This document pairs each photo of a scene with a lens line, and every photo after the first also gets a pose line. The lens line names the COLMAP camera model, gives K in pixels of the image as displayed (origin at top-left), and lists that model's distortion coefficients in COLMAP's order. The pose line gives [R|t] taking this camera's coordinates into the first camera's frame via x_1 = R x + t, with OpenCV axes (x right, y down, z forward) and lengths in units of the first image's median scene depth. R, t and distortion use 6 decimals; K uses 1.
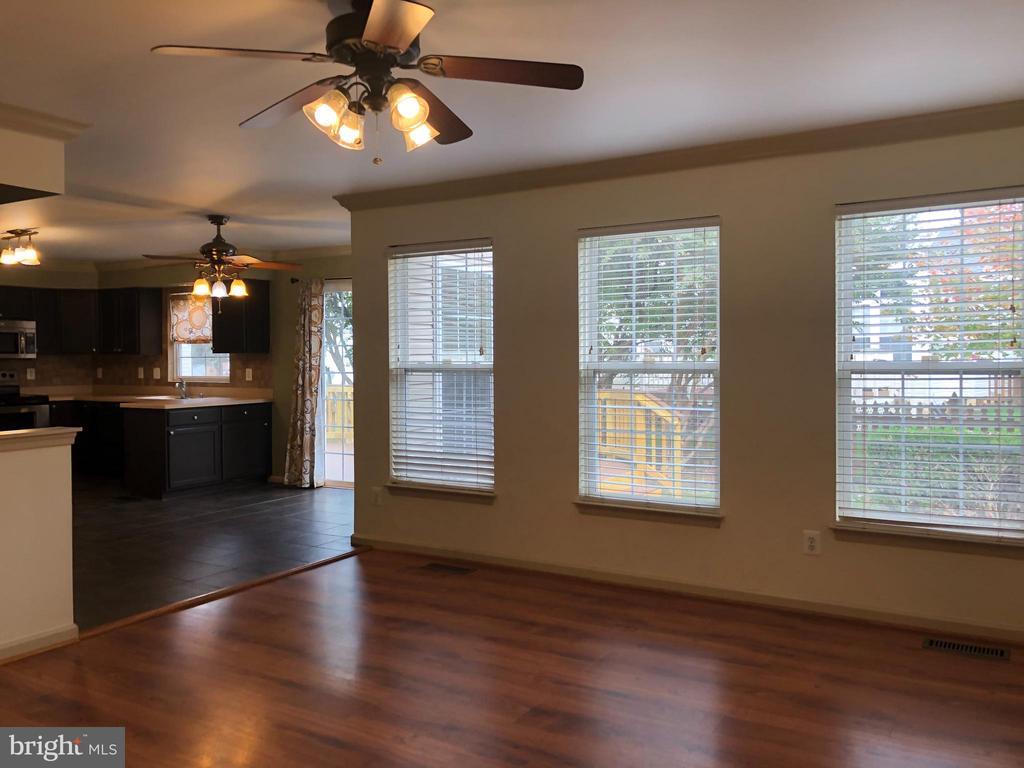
lens RADIAL K [[843.9, 0, 515.0], [0, 843.9, 369.5], [0, 0, 1]] dist [0.049008, -0.051013]
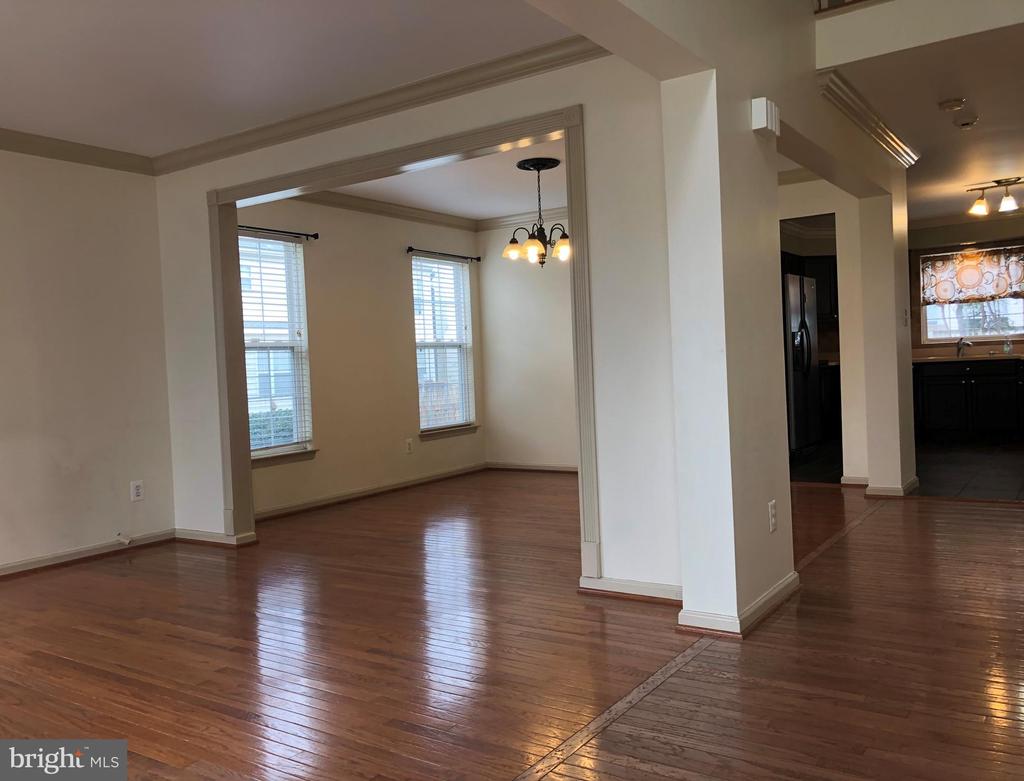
lens RADIAL K [[866.2, 0, 501.8], [0, 866.2, 382.7], [0, 0, 1]] dist [0.040778, -0.006130]
pose [[0.997259, -0.036586, -0.064317, -0.936189], [0.036998, 0.999302, 0.005214, 0.040181], [0.064082, -0.007579, 0.997916, -0.056615]]
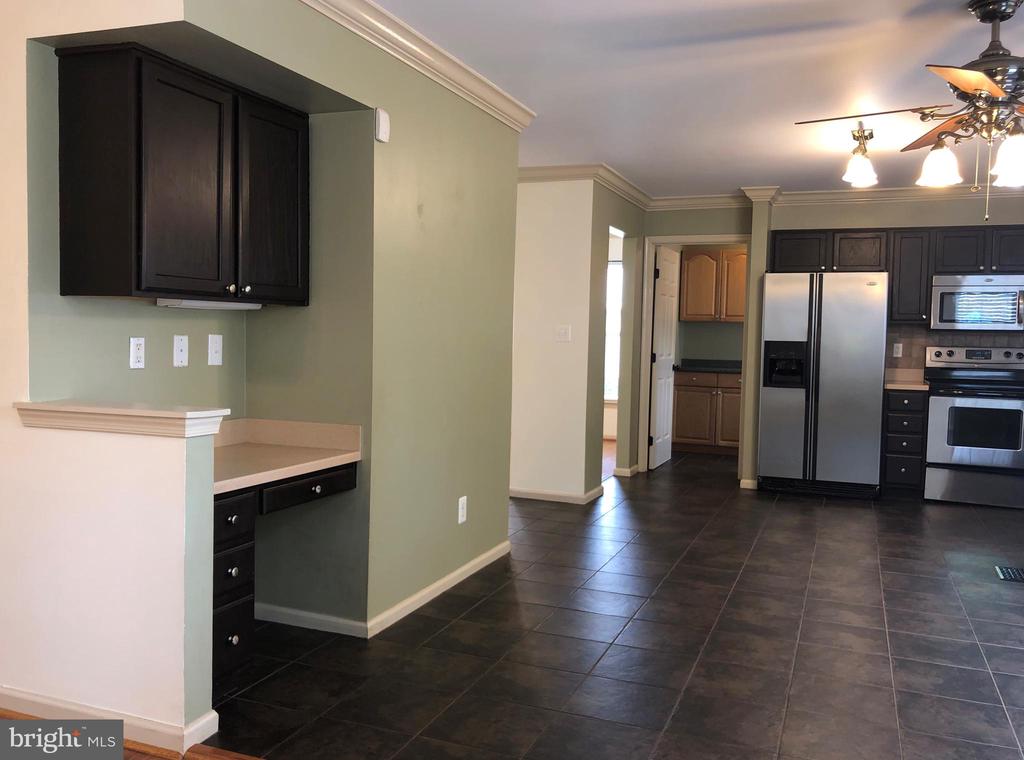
lens RADIAL K [[846.4, 0, 511.9], [0, 846.4, 393.4], [0, 0, 1]] dist [0.002298, 0.028058]
pose [[0.143177, 0.082904, -0.986219, 0.049550], [-0.037399, 0.996227, 0.078316, -0.000897], [0.988990, 0.025671, 0.145737, 0.527158]]
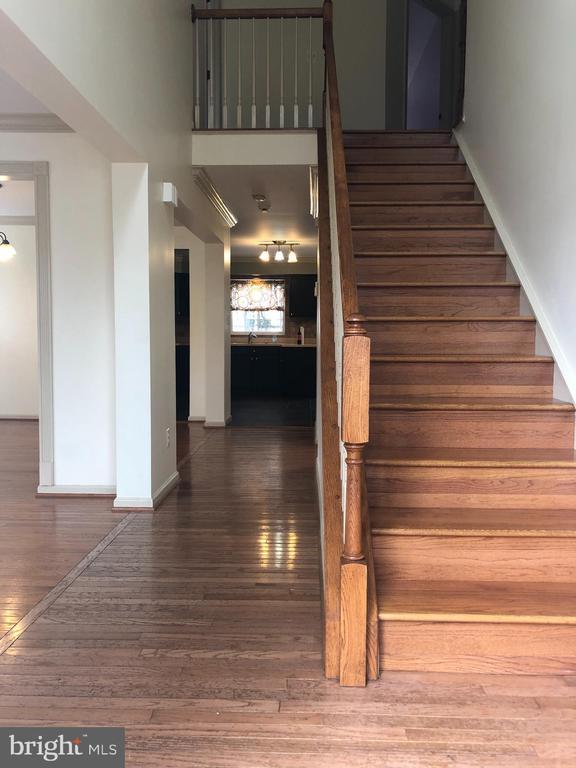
lens RADIAL K [[632.9, 0, 290.7], [0, 632.9, 381.7], [0, 0, 1]] dist [0.049008, -0.051013]
pose [[0.876375, -0.023246, 0.481067, -0.991775], [-0.005878, 0.998244, 0.058944, 0.035969], [-0.481593, -0.054484, 0.874700, -0.117469]]
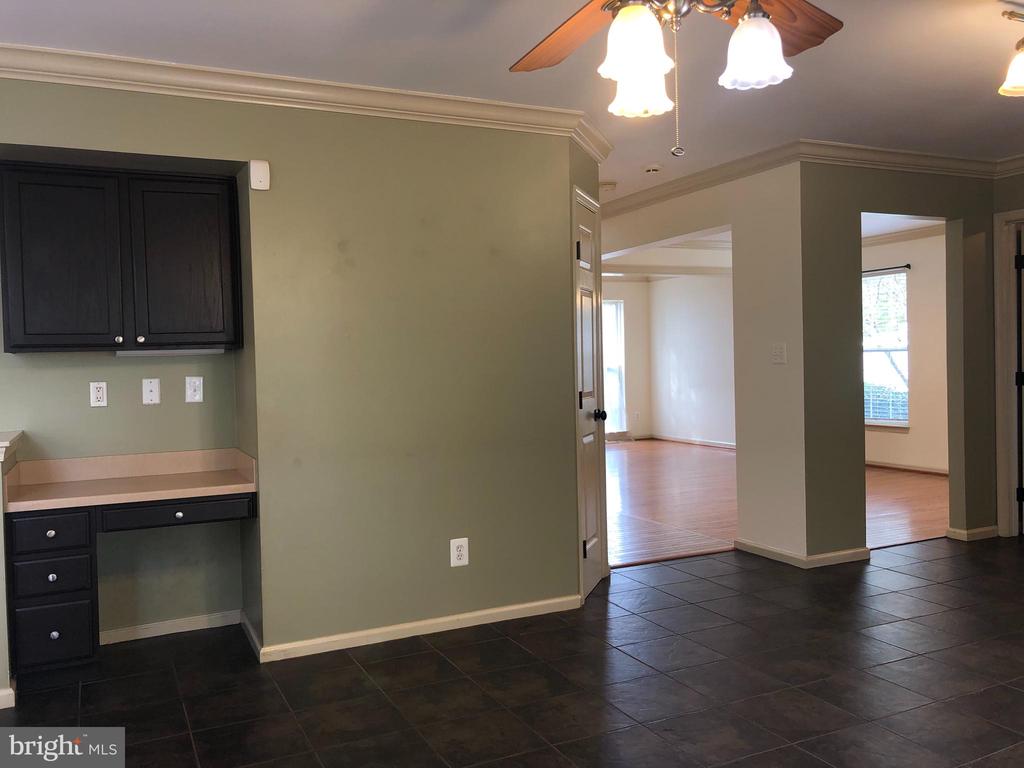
lens RADIAL K [[843.9, 0, 510.1], [0, 843.9, 381.6], [0, 0, 1]] dist [0.049008, -0.051013]
pose [[-0.551161, 0.046057, -0.833127, -0.063603], [0.017461, 0.998893, 0.043669, -0.006445], [0.834216, 0.009521, -0.551356, 0.838454]]
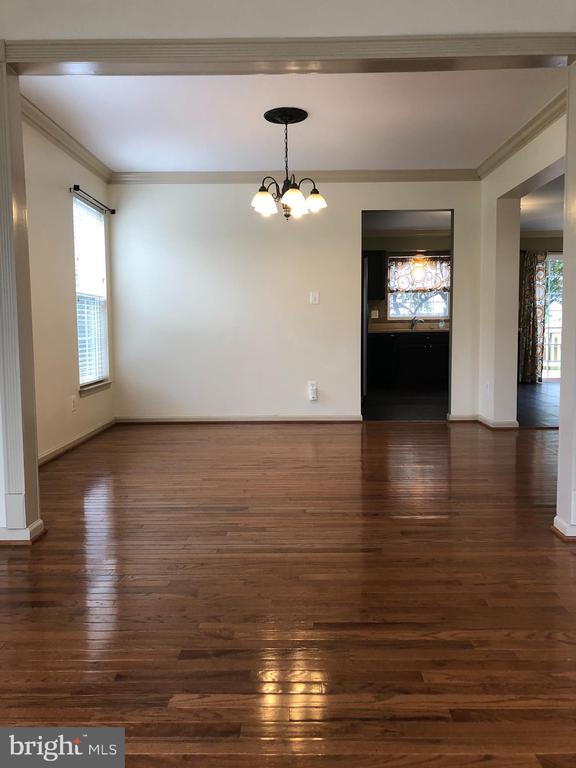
lens RADIAL K [[632.9, 0, 290.9], [0, 632.9, 387.6], [0, 0, 1]] dist [0.049008, -0.051013]
pose [[0.862350, -0.051141, 0.503723, -1.212538], [0.014049, 0.996920, 0.077161, 0.047782], [-0.506117, -0.059462, 0.860412, 0.194297]]
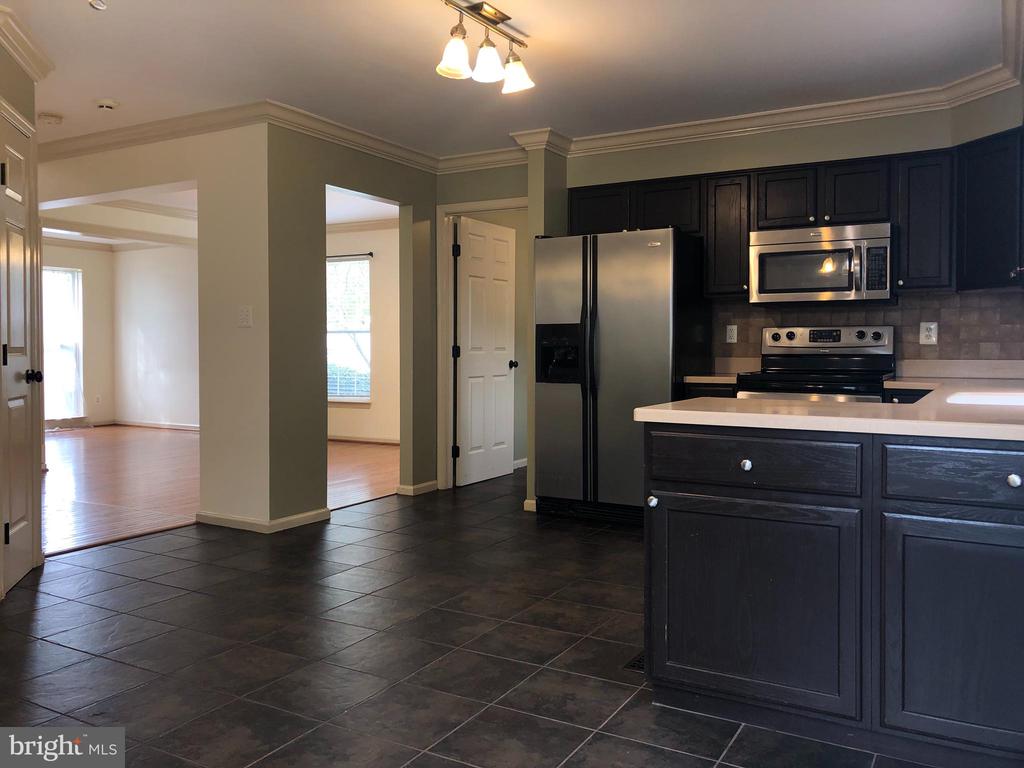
lens RADIAL K [[843.9, 0, 496.7], [0, 843.9, 364.0], [0, 0, 1]] dist [0.049008, -0.051013]
pose [[-0.002035, 0.035217, -0.999378, -0.080548], [-0.018455, 0.999208, 0.035249, 0.011437], [0.999828, 0.018516, -0.001383, 0.841434]]
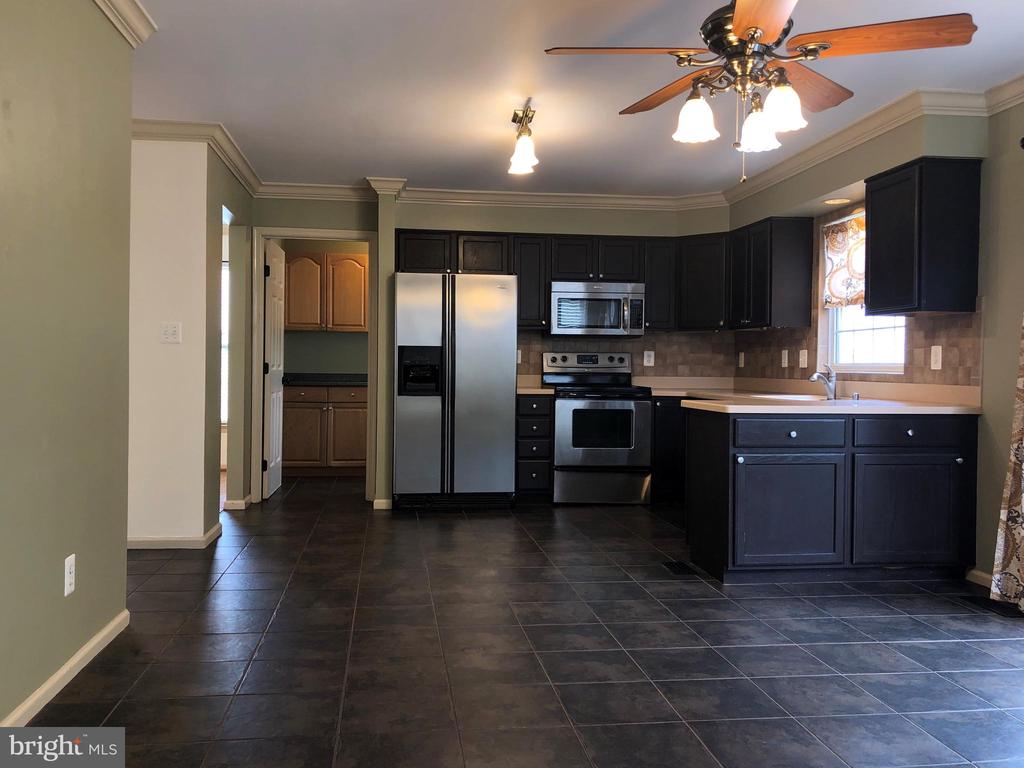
lens RADIAL K [[843.9, 0, 492.7], [0, 843.9, 384.9], [0, 0, 1]] dist [0.049008, -0.051013]
pose [[0.602402, 0.031934, -0.797554, -0.070206], [-0.028543, 0.999422, 0.018458, 0.020730], [0.797682, 0.011646, 0.602966, 0.503523]]
